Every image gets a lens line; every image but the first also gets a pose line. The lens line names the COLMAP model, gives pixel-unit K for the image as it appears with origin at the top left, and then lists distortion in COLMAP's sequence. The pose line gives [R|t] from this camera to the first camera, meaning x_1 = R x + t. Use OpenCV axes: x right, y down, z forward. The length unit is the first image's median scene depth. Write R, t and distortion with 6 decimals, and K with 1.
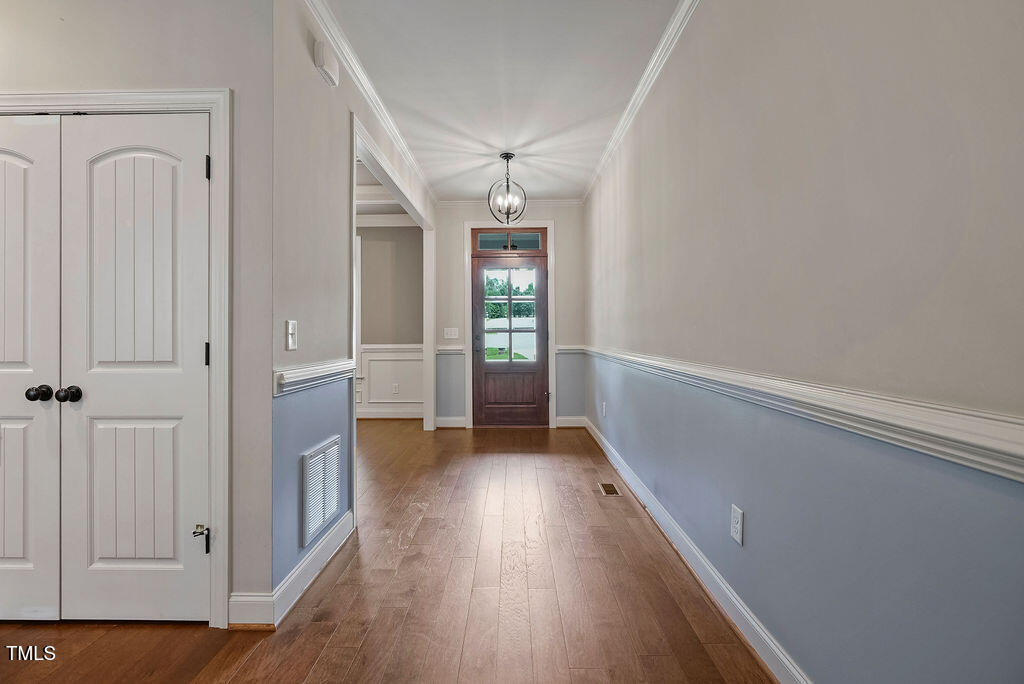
lens RADIAL K [[462.6, 0, 510.6], [0, 462.6, 338.8], [0, 0, 1]] dist [-0.000602, 0.000163]
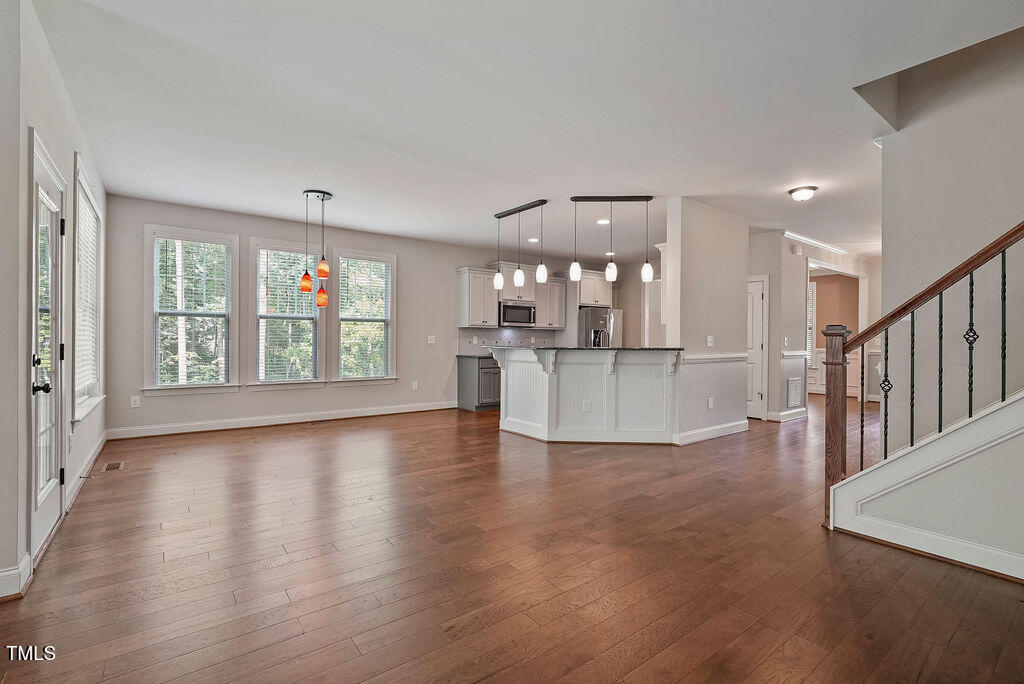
lens RADIAL K [[462.6, 0, 510.6], [0, 462.6, 338.8], [0, 0, 1]] dist [-0.000602, 0.000163]
pose [[0.616261, 0.003718, -0.787533, 0.968636], [-0.011997, 0.999917, -0.004667, 0.014204], [0.787450, 0.012324, 0.616255, -2.721145]]
